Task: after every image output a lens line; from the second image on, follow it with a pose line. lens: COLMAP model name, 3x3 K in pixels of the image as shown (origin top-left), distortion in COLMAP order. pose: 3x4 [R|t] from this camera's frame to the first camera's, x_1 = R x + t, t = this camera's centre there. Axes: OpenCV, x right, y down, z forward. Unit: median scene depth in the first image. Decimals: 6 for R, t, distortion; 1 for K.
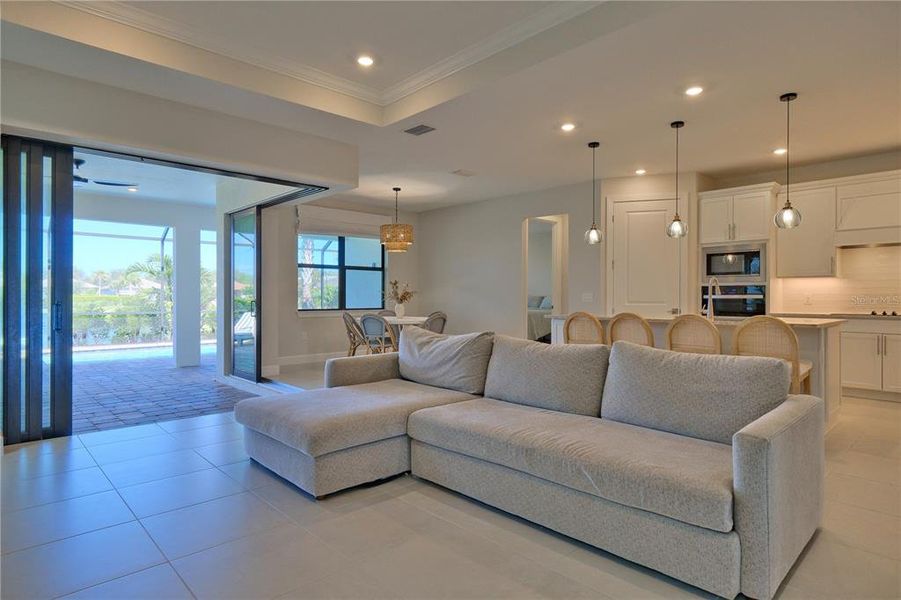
lens RADIAL K [[503.5, 0, 452.6], [0, 503.5, 297.5], [0, 0, 1]] dist [0.000207, -0.000135]
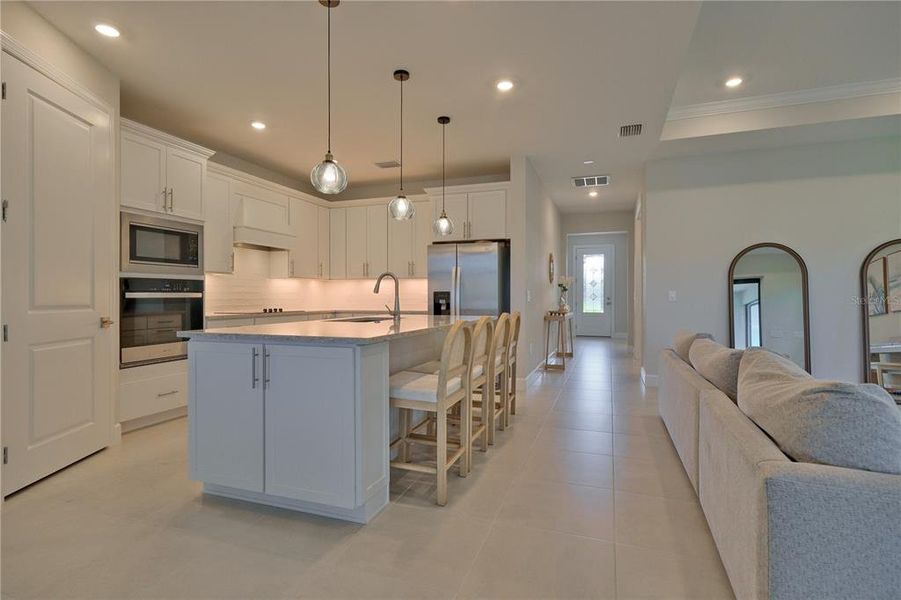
lens RADIAL K [[443.5, 0, 452.7], [0, 443.5, 297.6], [0, 0, 1]] dist [0.005865, 0.001184]
pose [[-0.455090, -0.005422, 0.890429, -0.153363], [-0.001587, 0.999985, 0.005278, -0.001928], [-0.890444, 0.000989, -0.455092, 0.931569]]
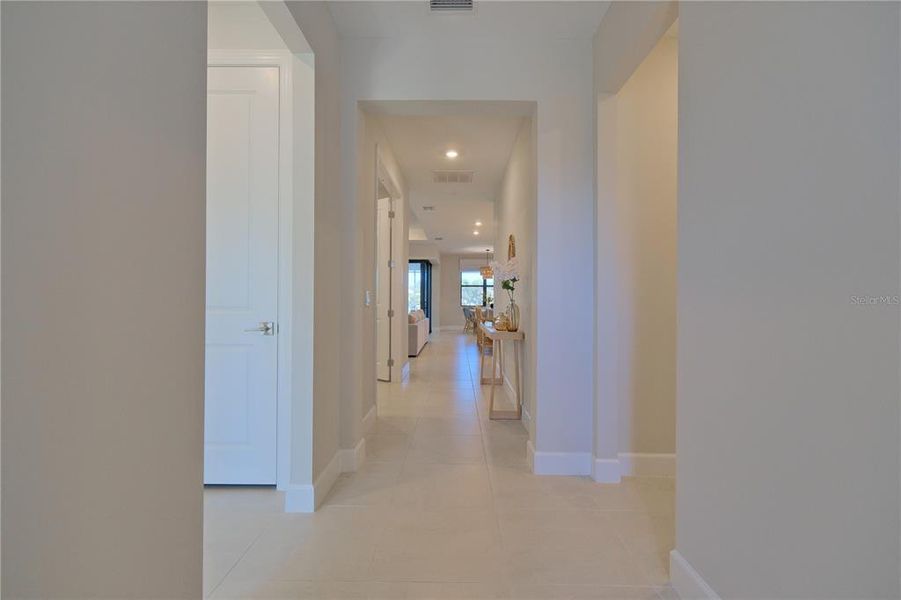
lens RADIAL K [[404.4, 0, 450.7], [0, 404.4, 299.9], [0, 0, 1]] dist [-0.005558, -0.000025]
pose [[0.715013, -0.000262, -0.699111, 1.189171], [-0.002974, 0.999990, -0.003417, 0.005201], [0.699105, 0.004523, 0.715005, -0.410866]]
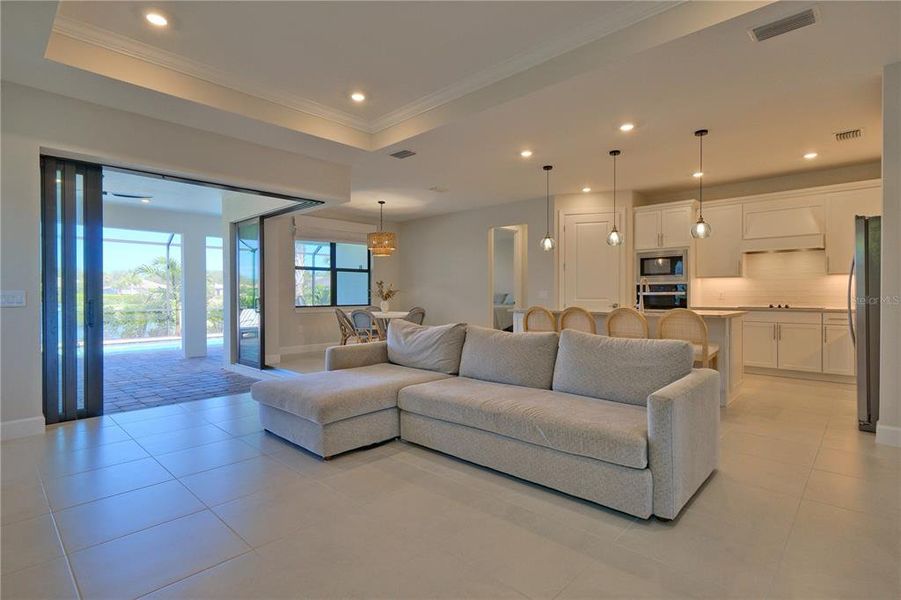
lens RADIAL K [[443.5, 0, 452.7], [0, 443.5, 297.6], [0, 0, 1]] dist [0.005865, 0.001184]
pose [[0.998374, -0.004755, 0.056798, -0.007394], [0.004433, 0.999973, 0.005785, 0.000161], [-0.056824, -0.005524, 0.998369, -0.042312]]
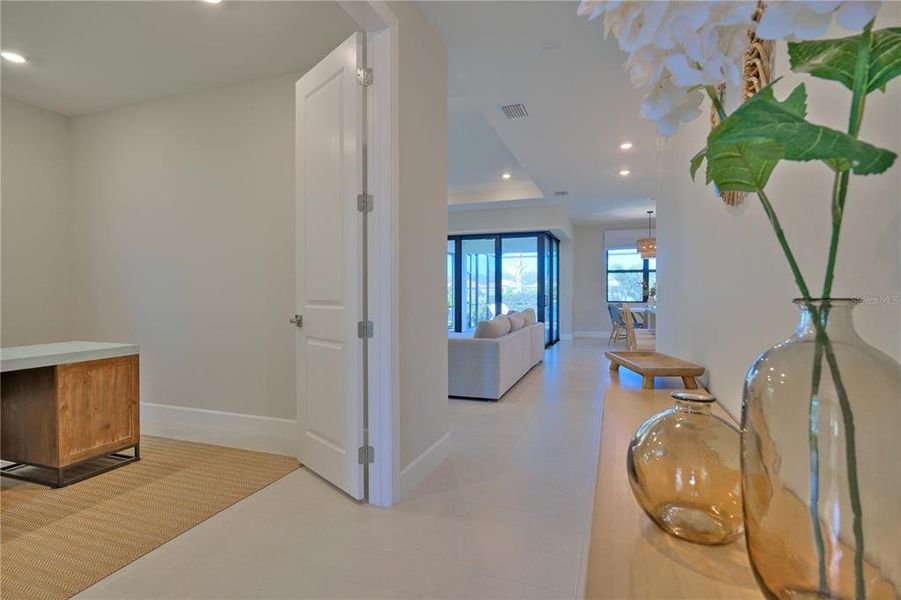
lens RADIAL K [[443.5, 0, 452.7], [0, 443.5, 297.6], [0, 0, 1]] dist [0.005865, 0.001184]
pose [[0.444430, 0.005612, -0.895796, 0.863593], [0.002811, 0.999967, 0.007659, 0.001968], [0.895809, -0.005922, 0.444400, 0.011216]]
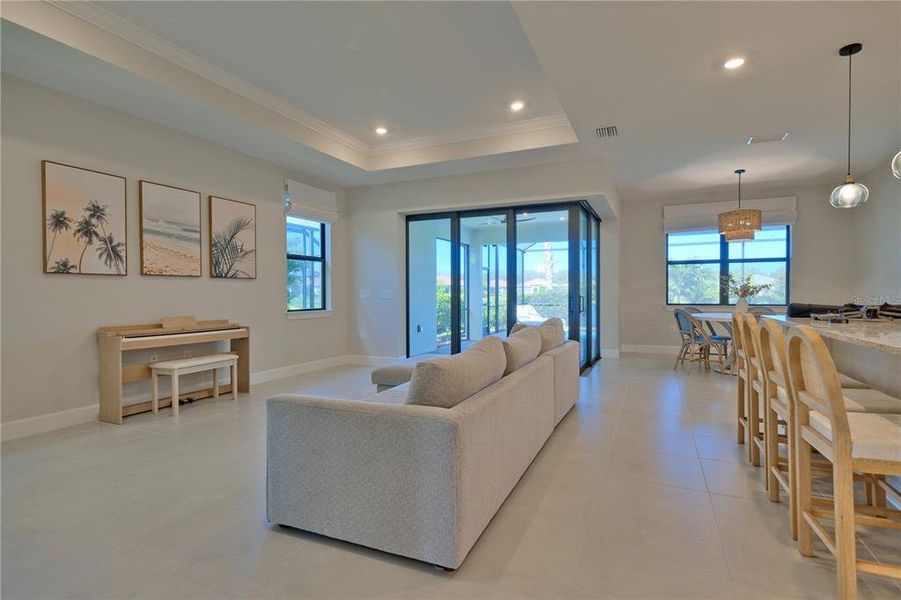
lens RADIAL K [[443.5, 0, 452.7], [0, 443.5, 297.6], [0, 0, 1]] dist [0.005865, 0.001184]
pose [[0.376307, 0.006145, -0.926475, 0.522255], [0.004614, 0.999953, 0.008506, 0.000446], [0.926484, -0.007476, 0.376261, 0.279785]]
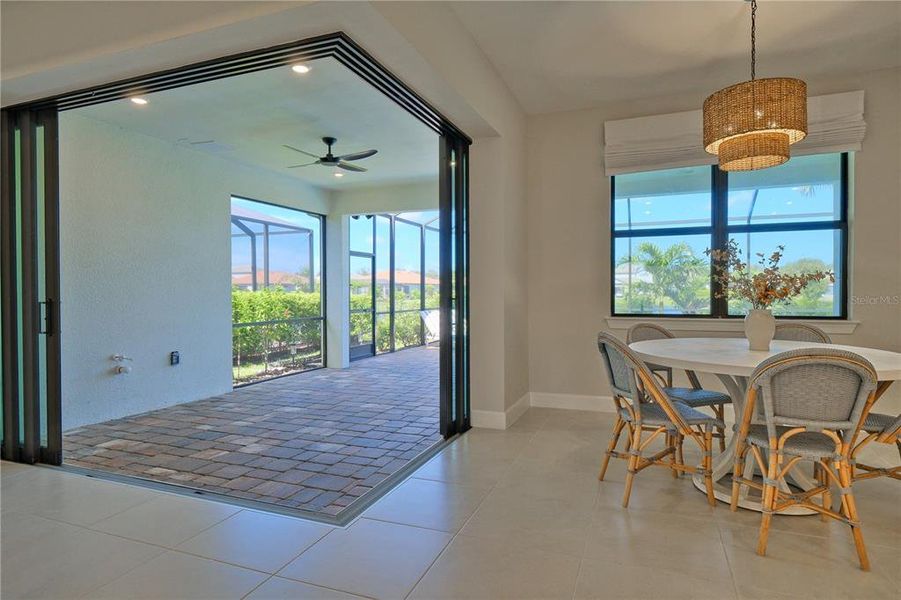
lens RADIAL K [[503.5, 0, 452.6], [0, 503.5, 297.5], [0, 0, 1]] dist [0.000207, -0.000135]
pose [[0.426137, 0.006082, -0.904638, 0.154695], [0.003708, 0.999957, 0.008469, 0.000669], [0.904651, -0.006964, 0.426096, 0.786159]]
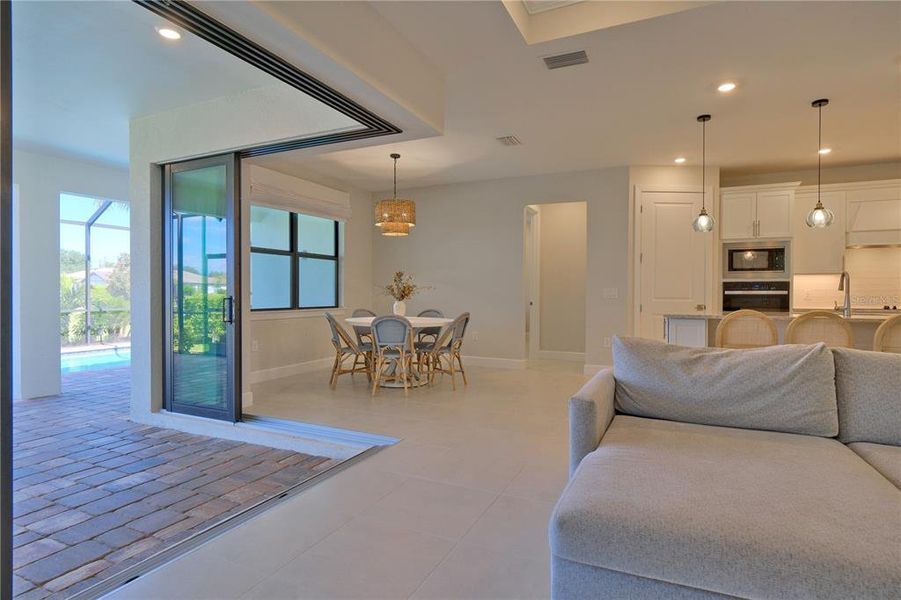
lens RADIAL K [[475.3, 0, 454.4], [0, 475.3, 296.7], [0, 0, 1]] dist [-0.003471, 0.000390]
pose [[0.931520, -0.001999, 0.363685, -0.358852], [-0.000737, 0.999972, 0.007383, 0.000337], [-0.363690, -0.007145, 0.931493, 0.330010]]
